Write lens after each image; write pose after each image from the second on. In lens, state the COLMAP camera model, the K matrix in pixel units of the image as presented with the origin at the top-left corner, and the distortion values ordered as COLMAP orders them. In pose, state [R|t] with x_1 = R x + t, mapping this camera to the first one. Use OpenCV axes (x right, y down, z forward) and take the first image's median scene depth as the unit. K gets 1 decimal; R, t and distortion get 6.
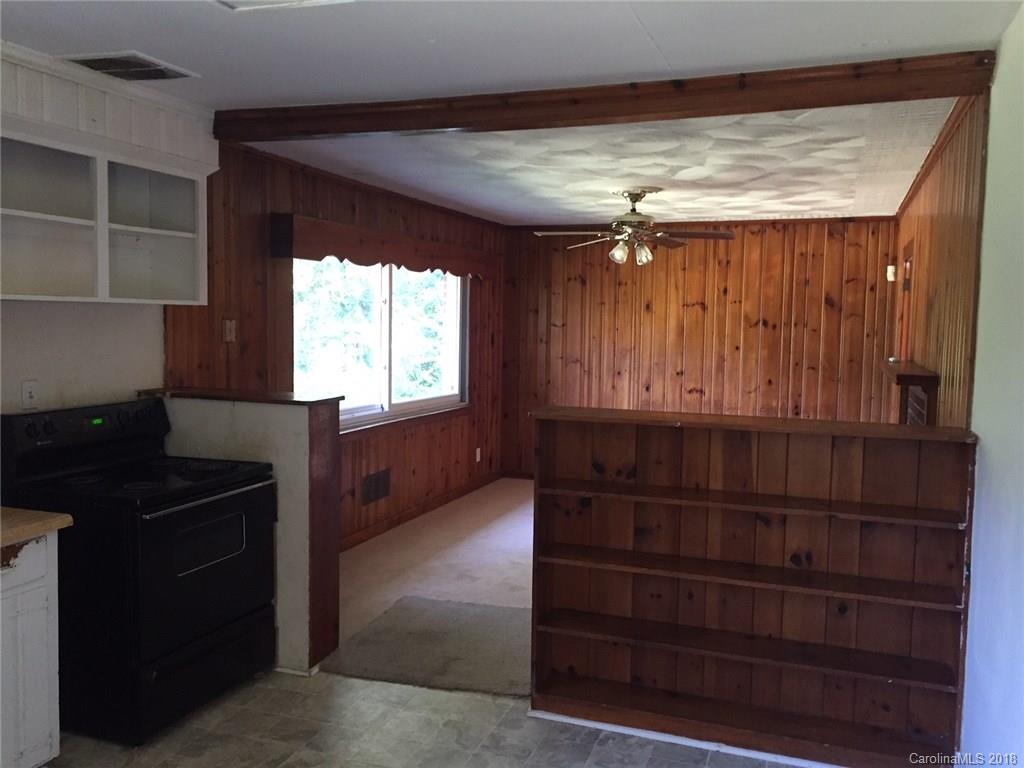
lens RADIAL K [[855.9, 0, 514.3], [0, 855.9, 385.6], [0, 0, 1]] dist [0.007209, 0.002501]
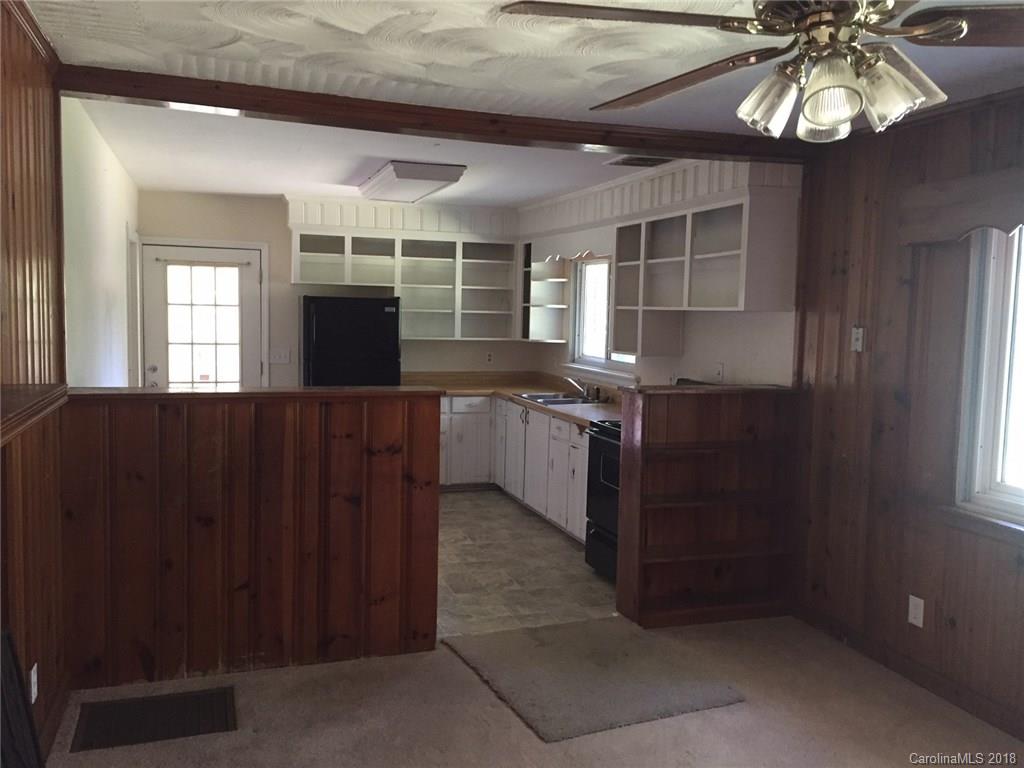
lens RADIAL K [[855.9, 0, 513.0], [0, 855.9, 382.4], [0, 0, 1]] dist [0.007209, 0.002501]
pose [[-0.774273, 0.017051, -0.632622, 0.689179], [-0.085596, 0.987630, 0.131381, -0.142043], [0.627036, 0.155874, -0.763236, 1.955311]]
